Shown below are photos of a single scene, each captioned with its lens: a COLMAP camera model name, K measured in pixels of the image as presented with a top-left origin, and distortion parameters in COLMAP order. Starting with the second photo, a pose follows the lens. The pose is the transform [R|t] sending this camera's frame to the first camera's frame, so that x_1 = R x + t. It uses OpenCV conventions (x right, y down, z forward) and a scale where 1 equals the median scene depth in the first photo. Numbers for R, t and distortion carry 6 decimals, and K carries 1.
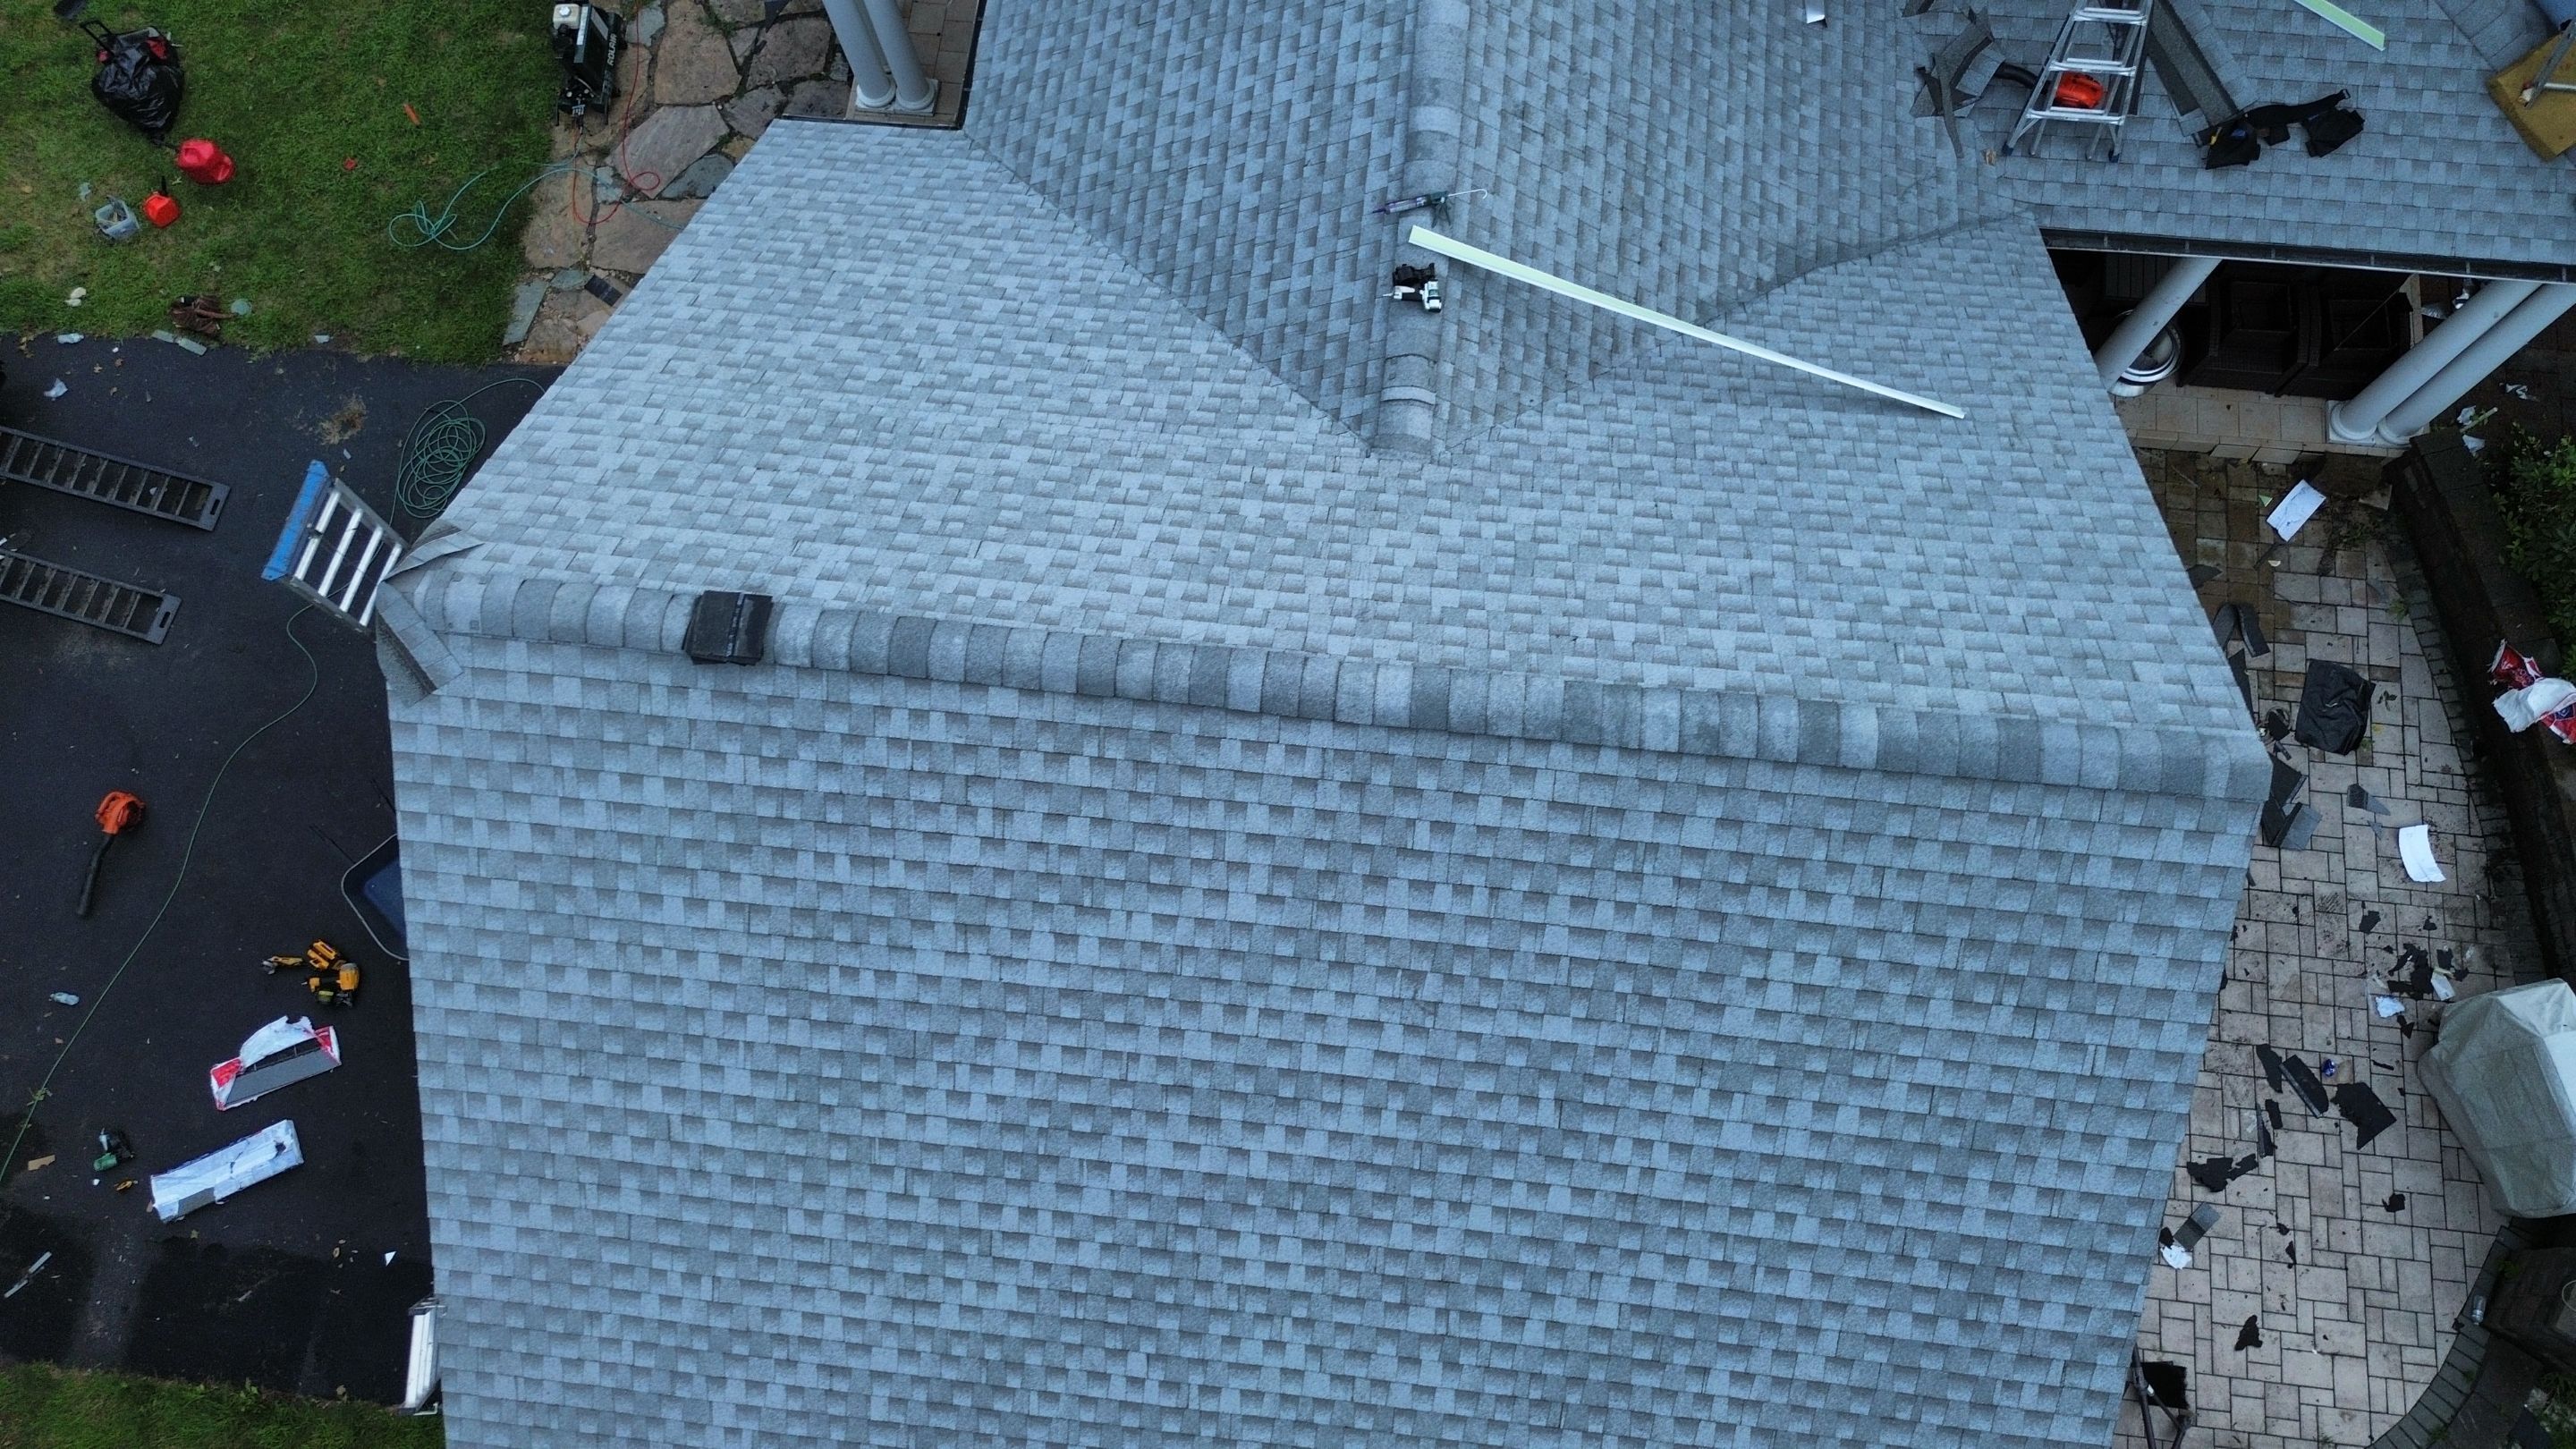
lens RADIAL K [[1826.4, 0, 1294.6], [0, 1826.4, 722.4], [0, 0, 1]] dist [0.079582, -0.084516]
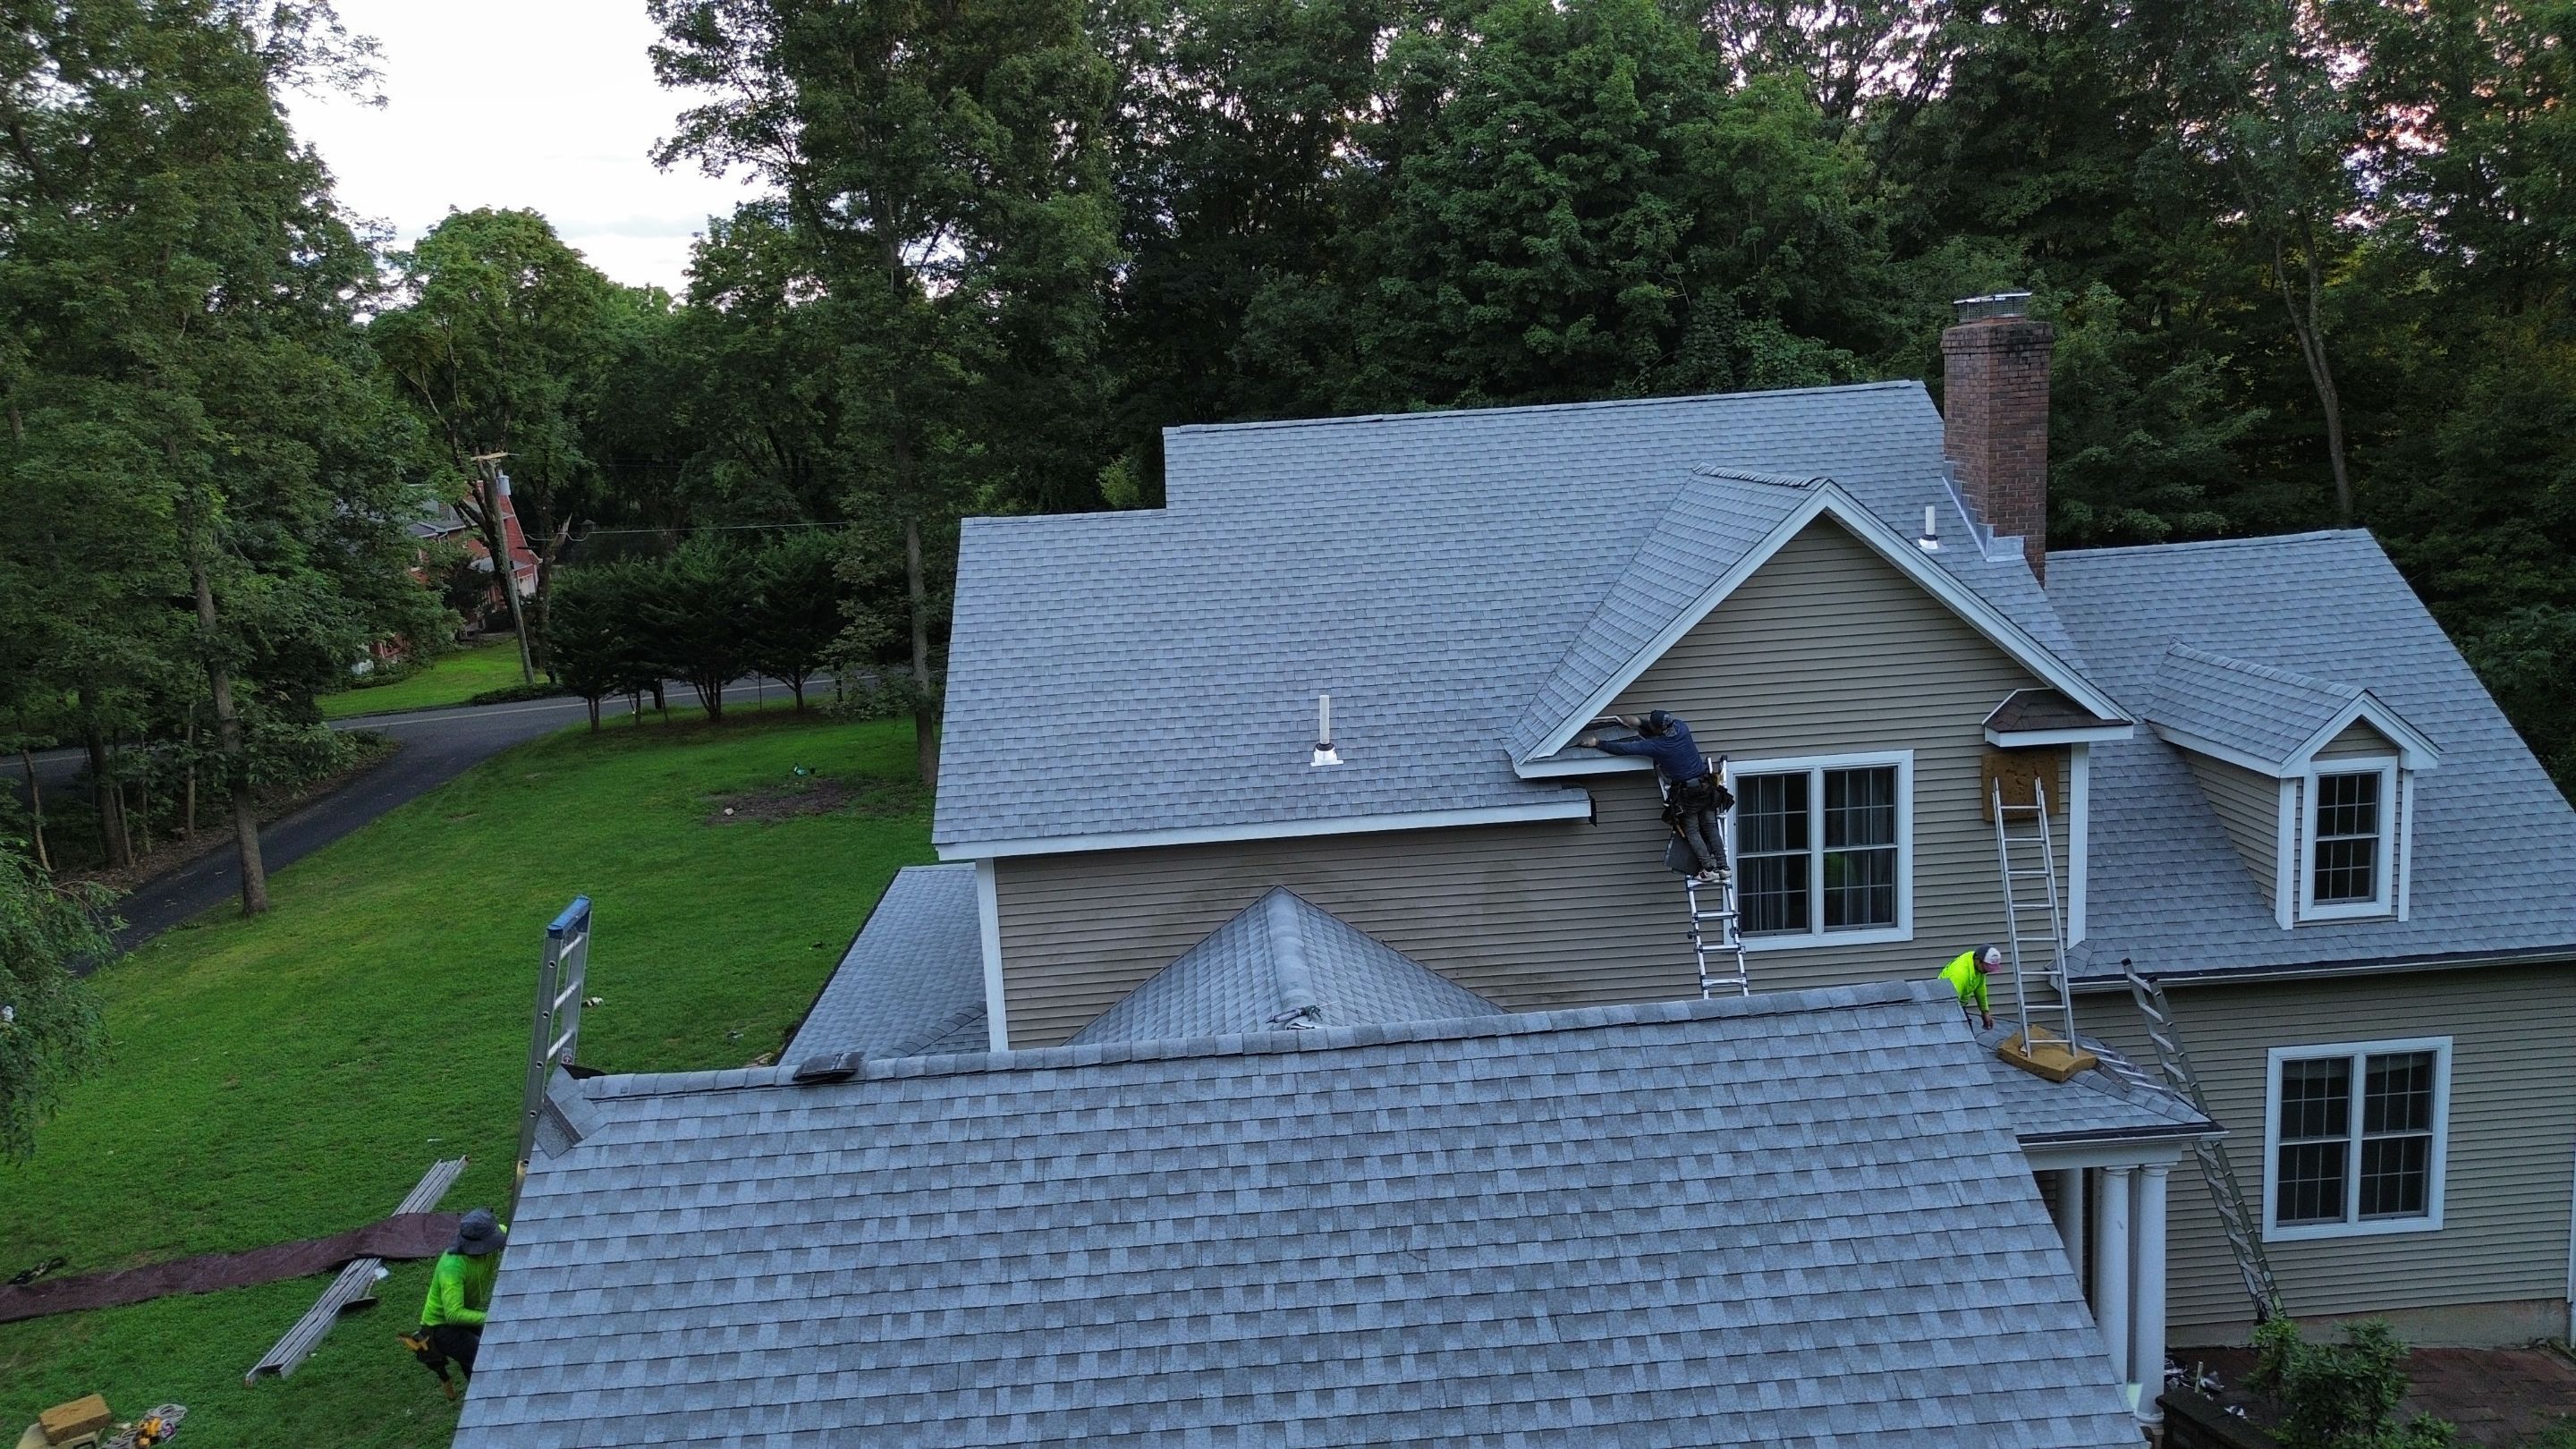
lens RADIAL K [[1827.8, 0, 1294.4], [0, 1827.8, 719.7], [0, 0, 1]] dist [0.066711, -0.059946]
pose [[0.986812, -0.042881, 0.156088, -0.166285], [0.158960, 0.438748, -0.884439, 0.991347], [-0.030558, 0.897587, 0.439778, 0.184309]]
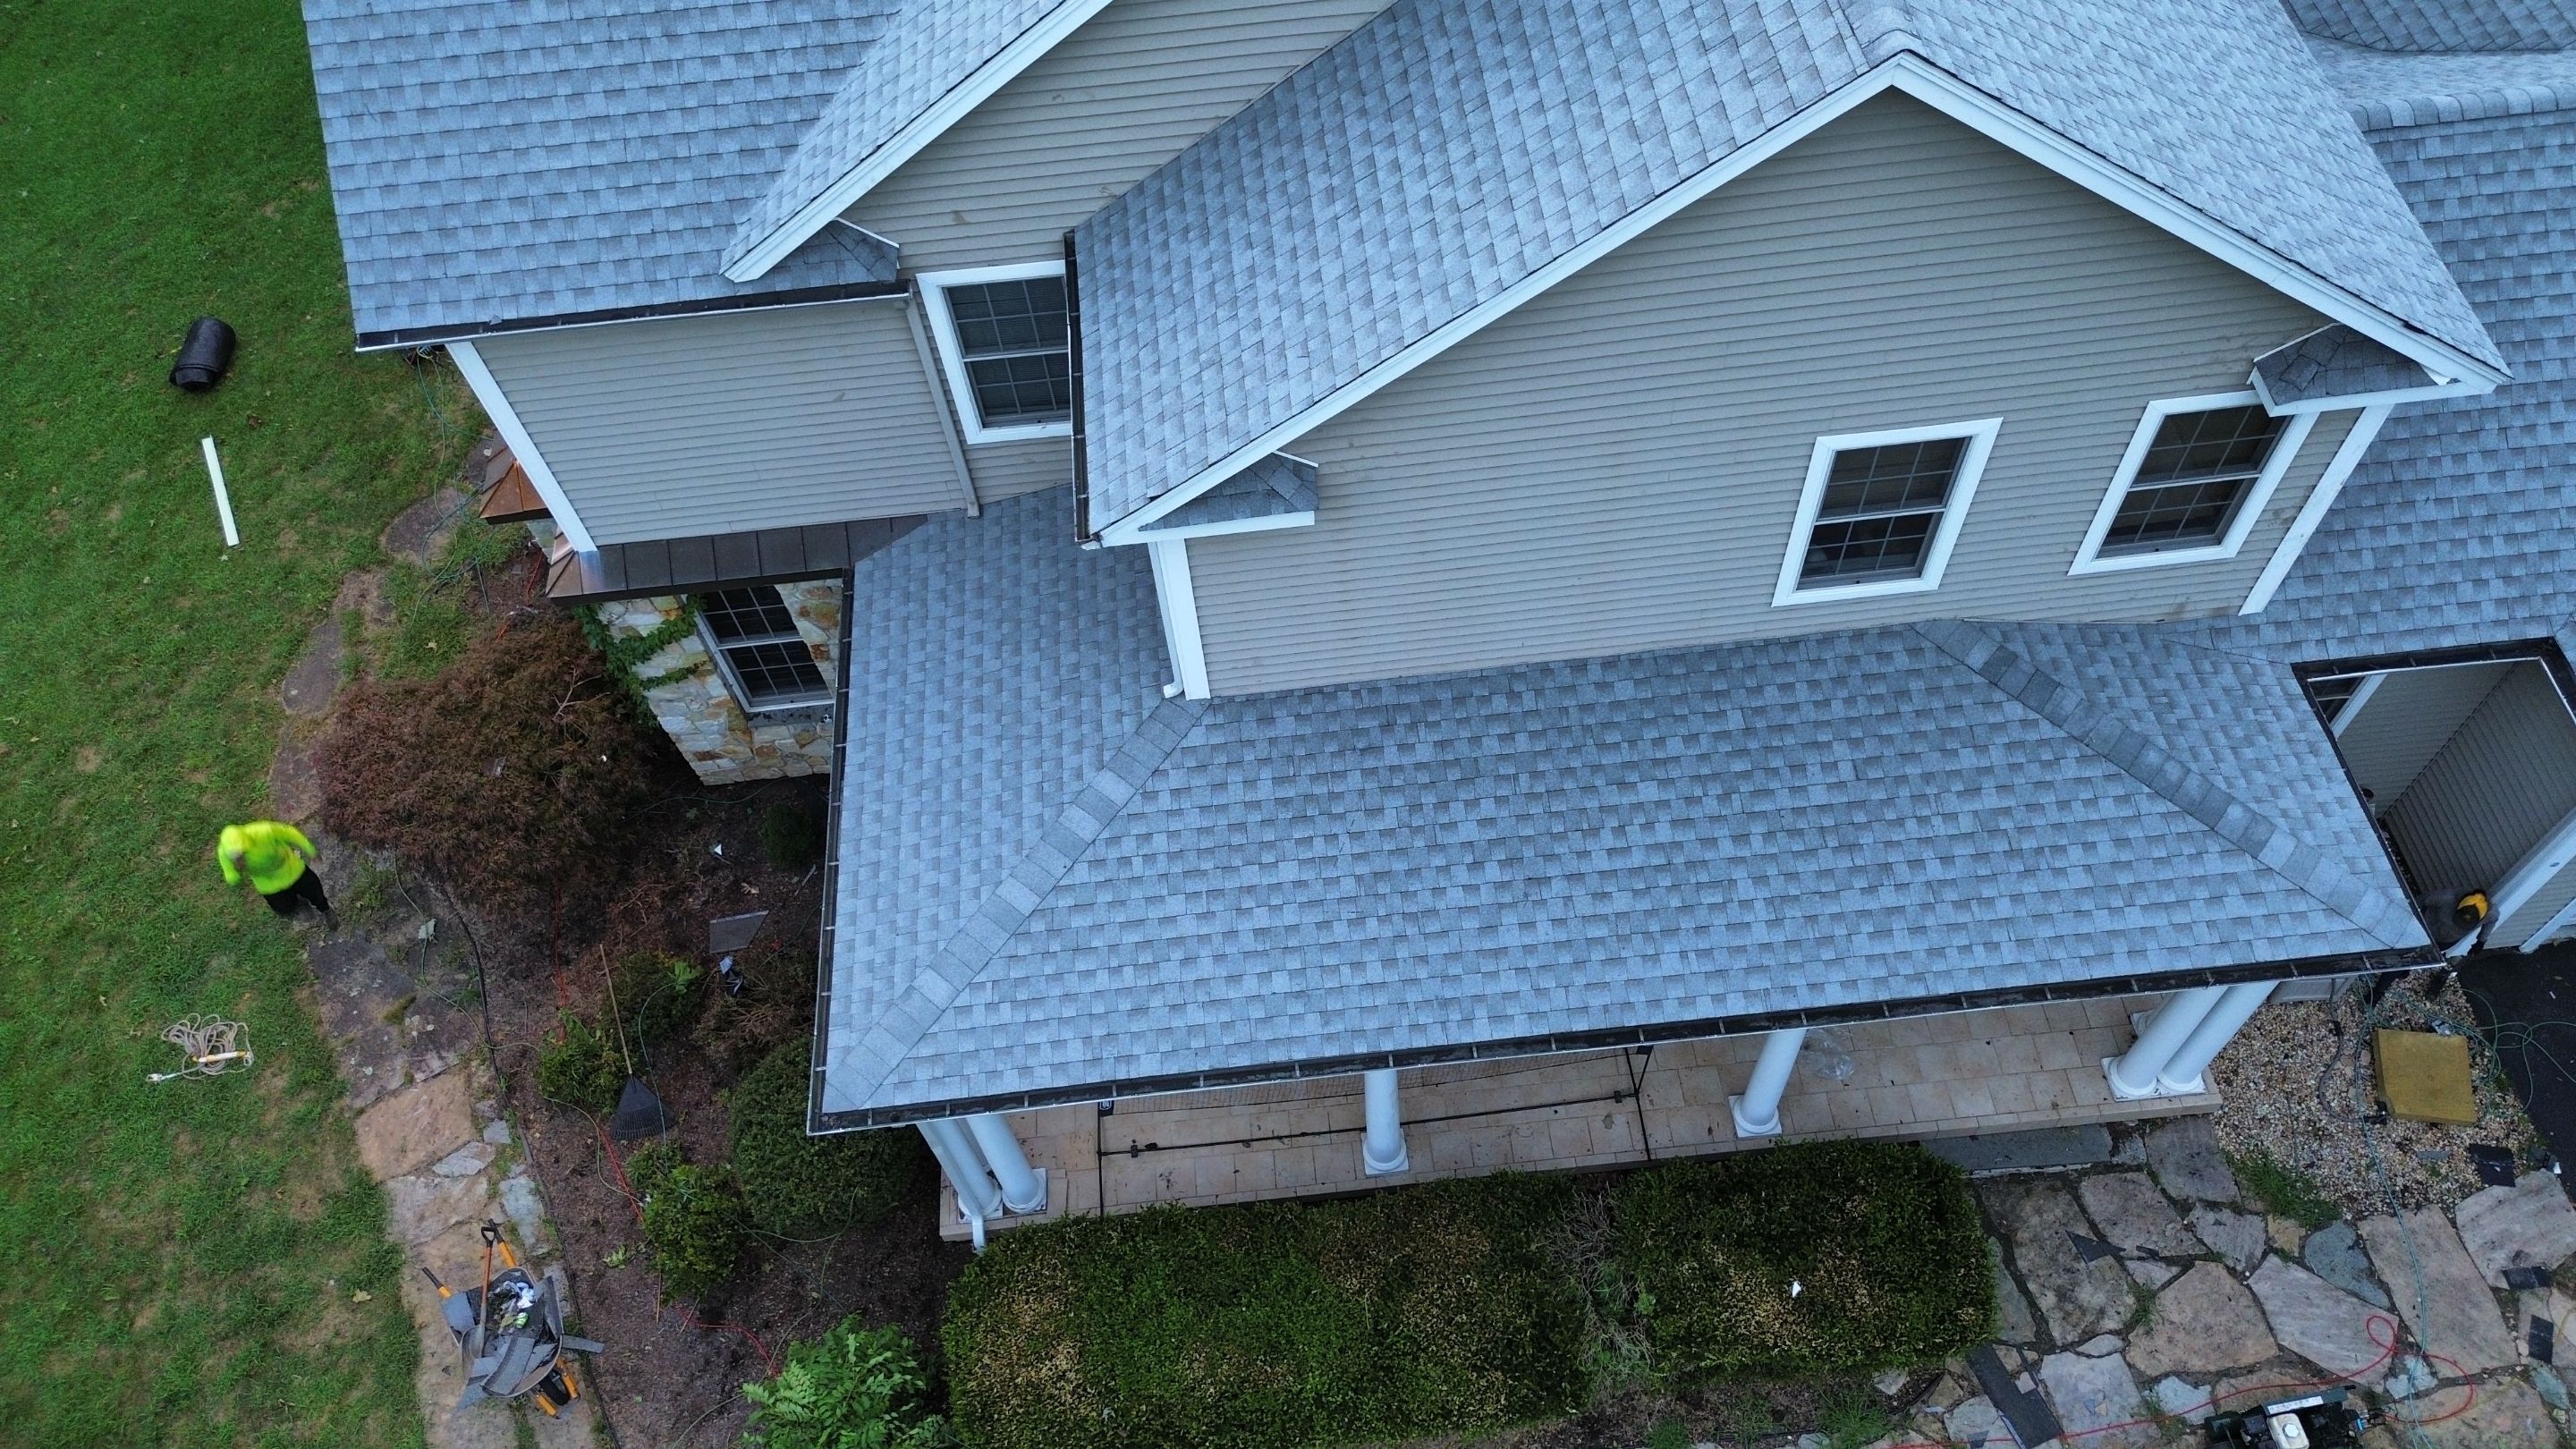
lens RADIAL K [[1821.6, 0, 1295.2], [0, 1821.6, 721.0], [0, 0, 1]] dist [0.067189, -0.060384]
pose [[-0.197301, -0.786682, 0.584981, -0.972078], [0.957381, -0.026227, 0.287634, -1.837139], [-0.210934, 0.616801, 0.758330, 0.555074]]
